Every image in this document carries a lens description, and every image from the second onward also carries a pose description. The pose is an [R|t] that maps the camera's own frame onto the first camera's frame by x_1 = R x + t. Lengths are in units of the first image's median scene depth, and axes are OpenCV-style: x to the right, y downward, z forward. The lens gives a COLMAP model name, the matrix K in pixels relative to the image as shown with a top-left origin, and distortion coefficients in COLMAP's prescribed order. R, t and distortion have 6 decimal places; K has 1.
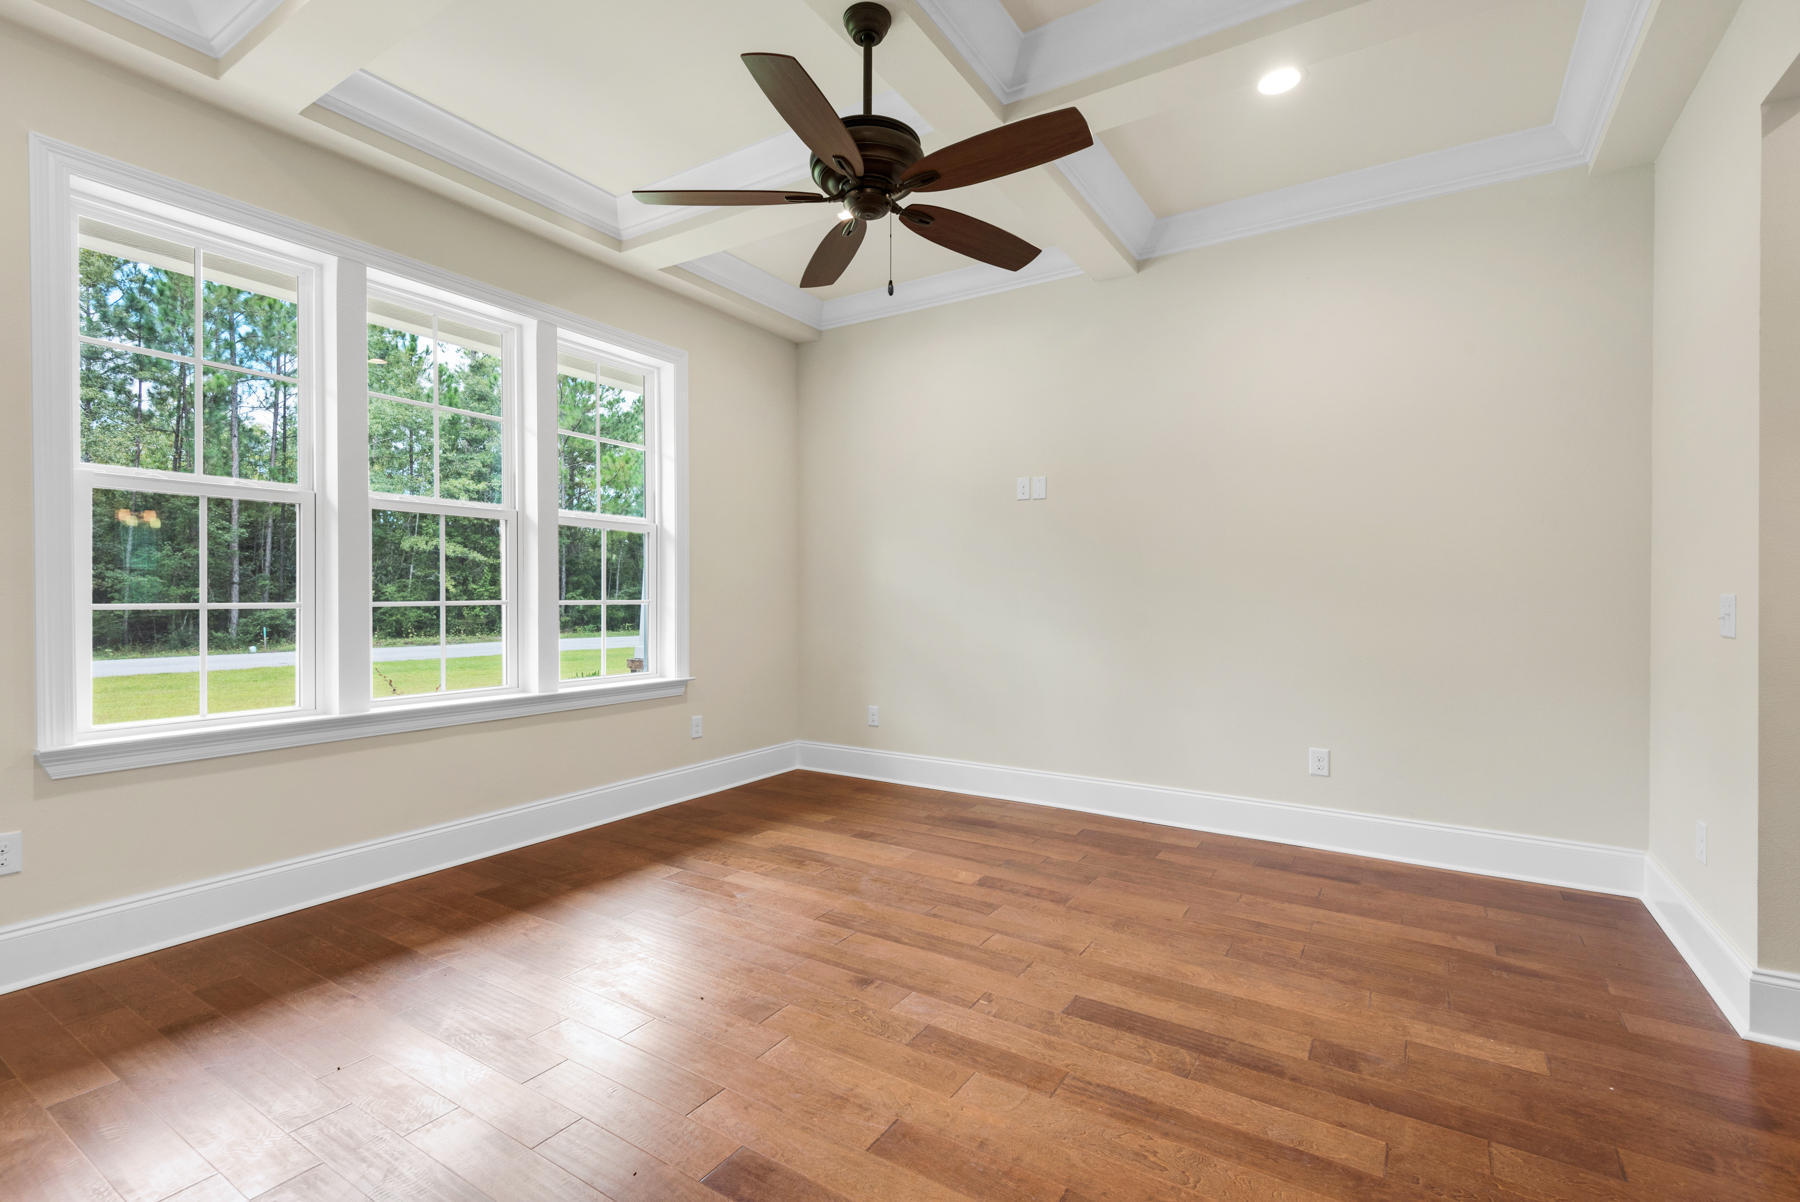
lens RADIAL K [[828.4, 0, 907.9], [0, 828.4, 593.3], [0, 0, 1]] dist [0.029724, -0.011318]
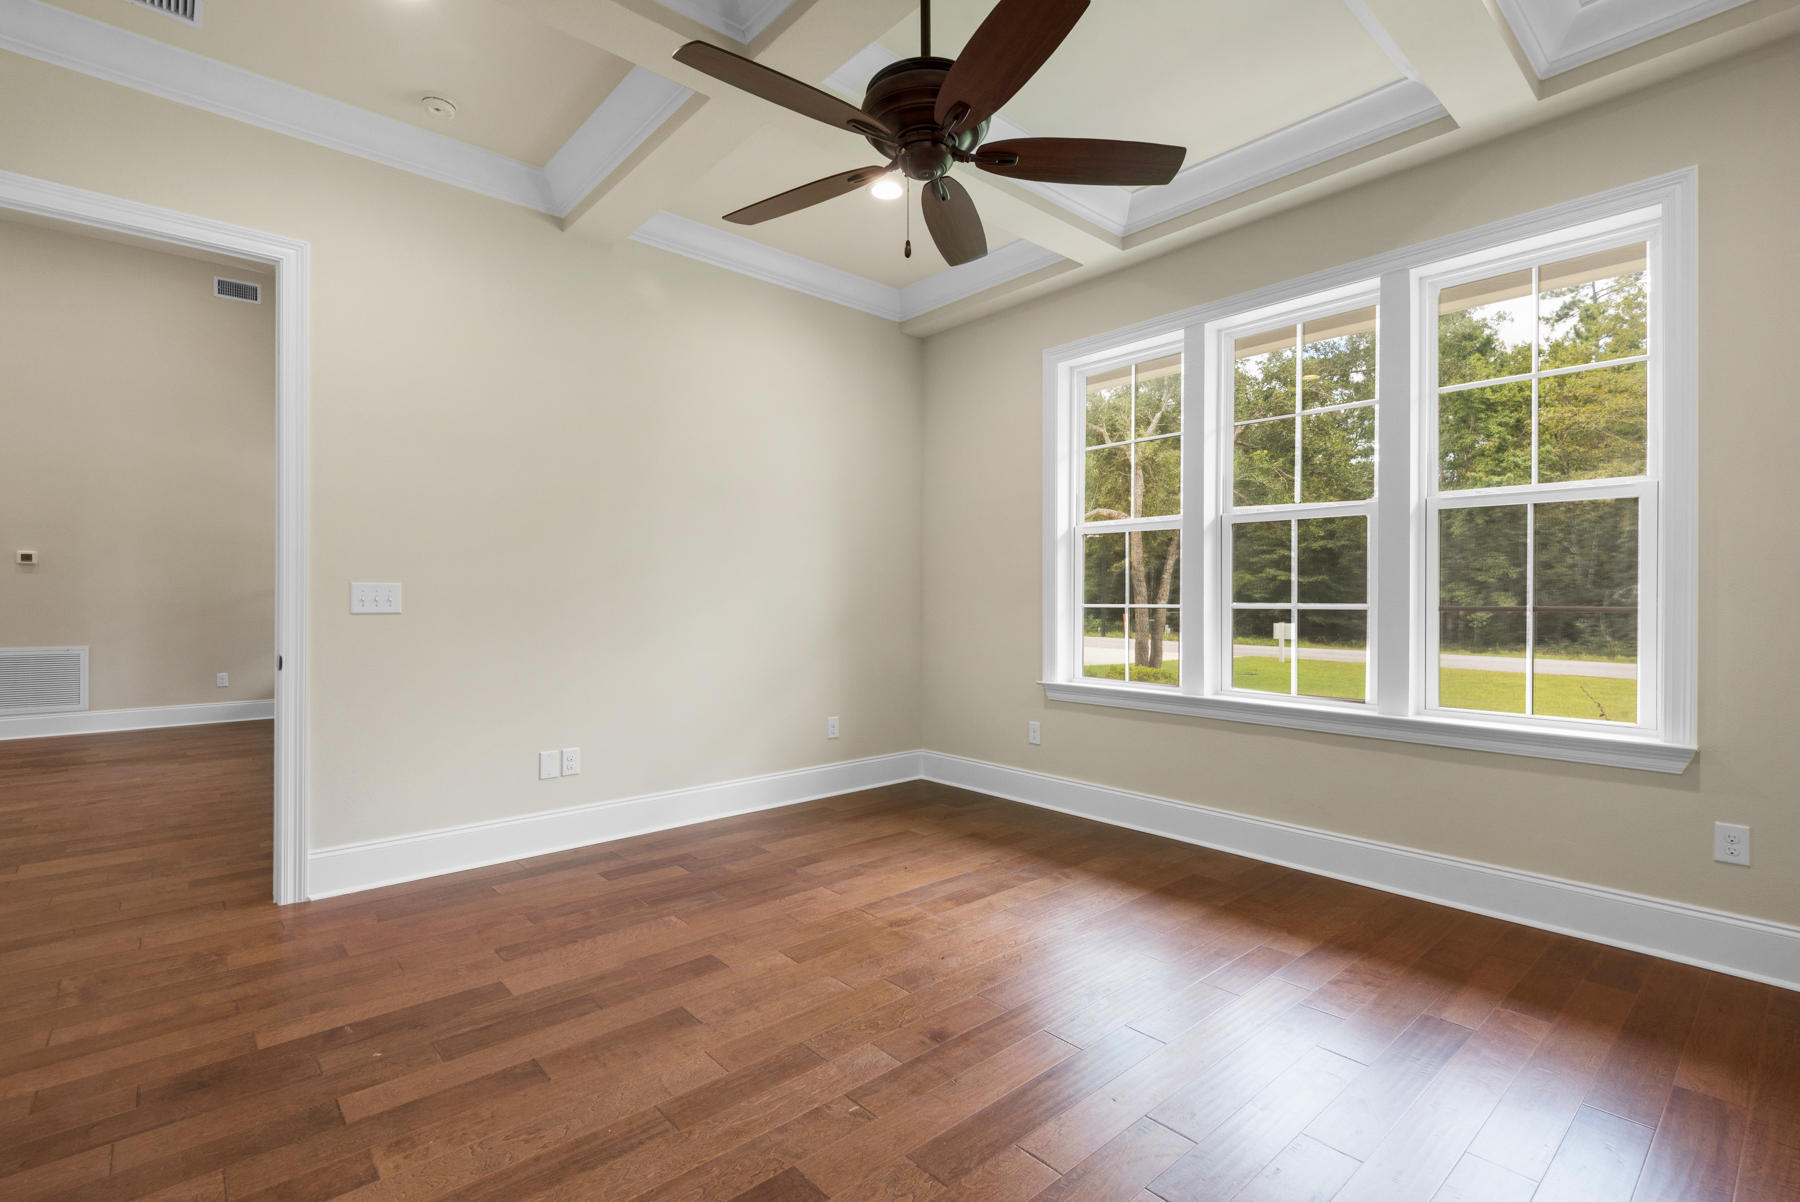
lens RADIAL K [[828.4, 0, 900.5], [0, 828.4, 594.8], [0, 0, 1]] dist [0.029724, -0.011318]
pose [[-0.291995, -0.007835, -0.956388, 0.674777], [0.001619, 0.999961, -0.008686, 0.006643], [0.956418, -0.004085, -0.291971, 1.022687]]
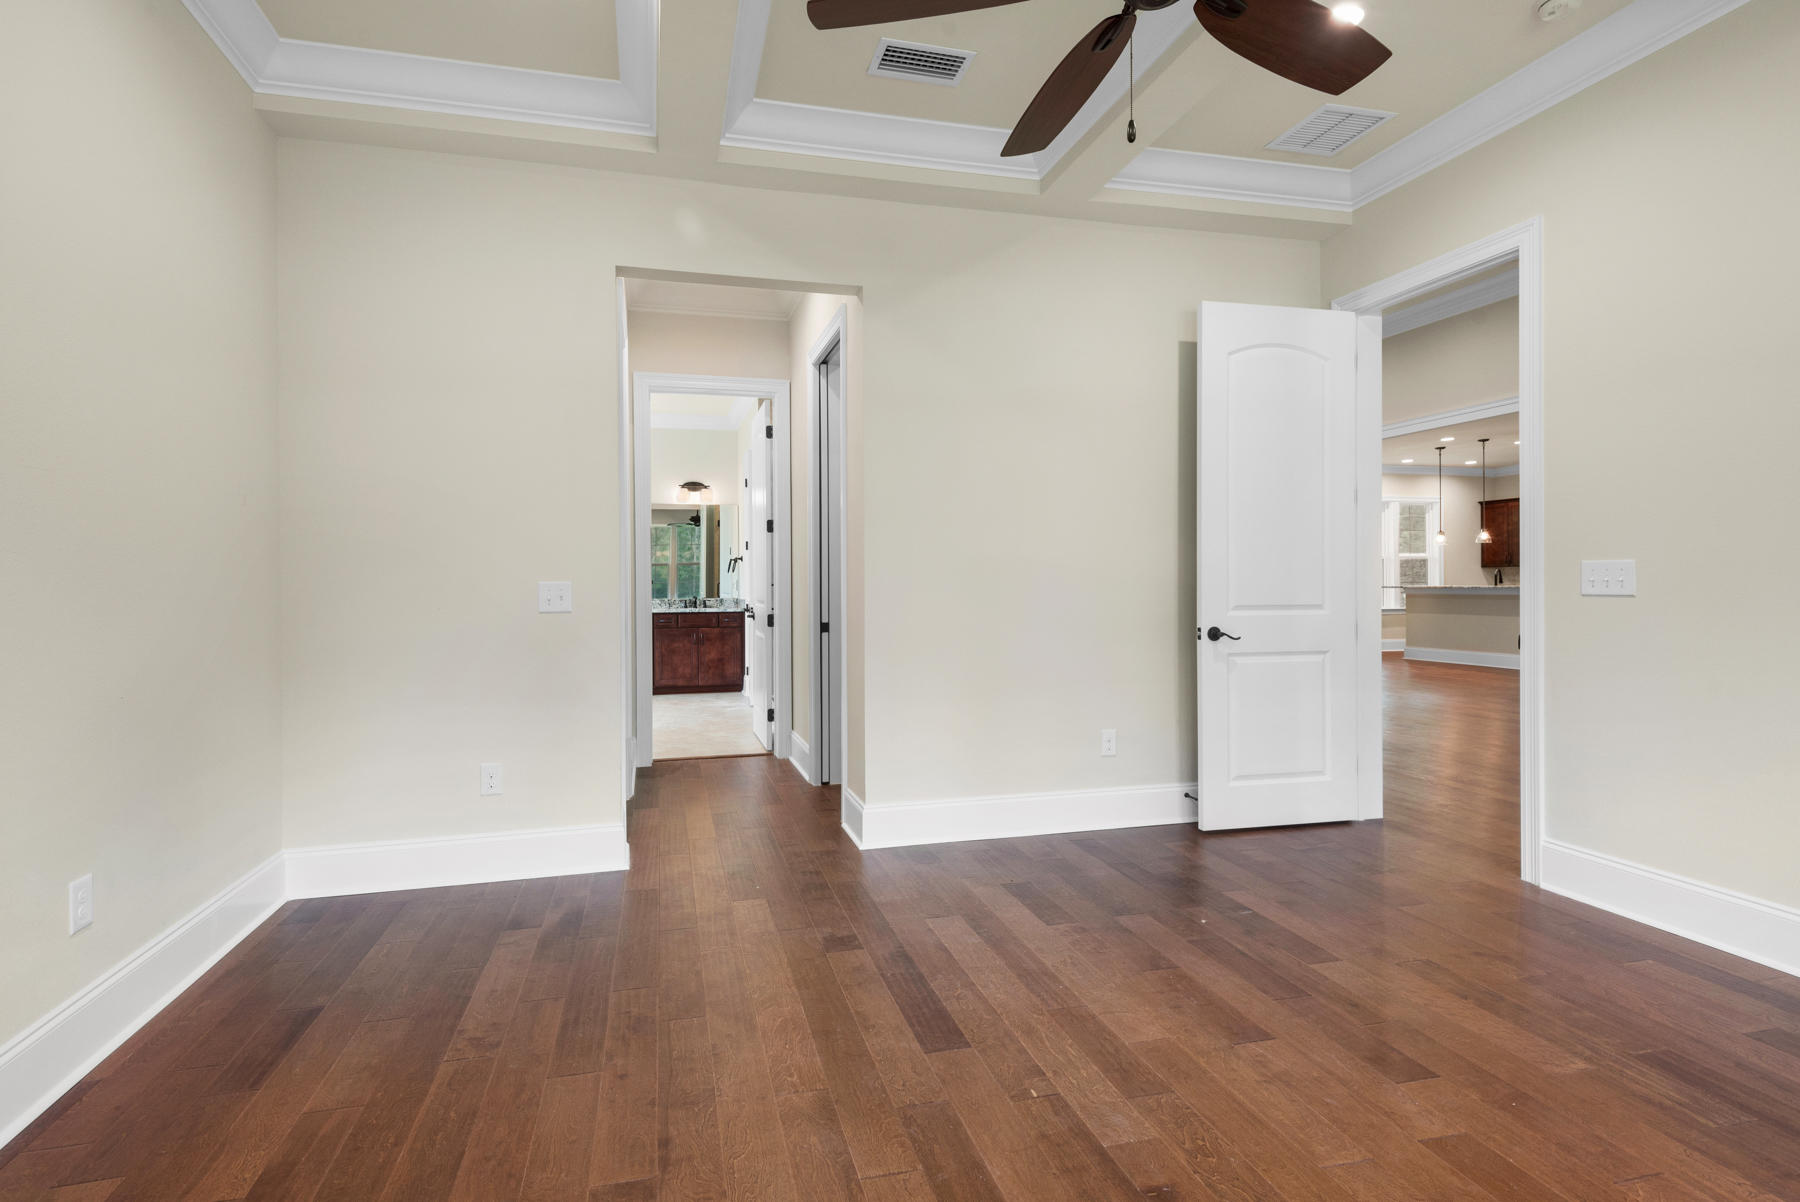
lens RADIAL K [[828.4, 0, 841.2], [0, 828.4, 572.6], [0, 0, 1]] dist [0.029724, -0.011318]
pose [[-0.697877, 0.012396, 0.716111, -0.286079], [0.002455, 0.999886, -0.014915, 0.006467], [-0.716214, -0.008651, -0.697827, 1.353049]]
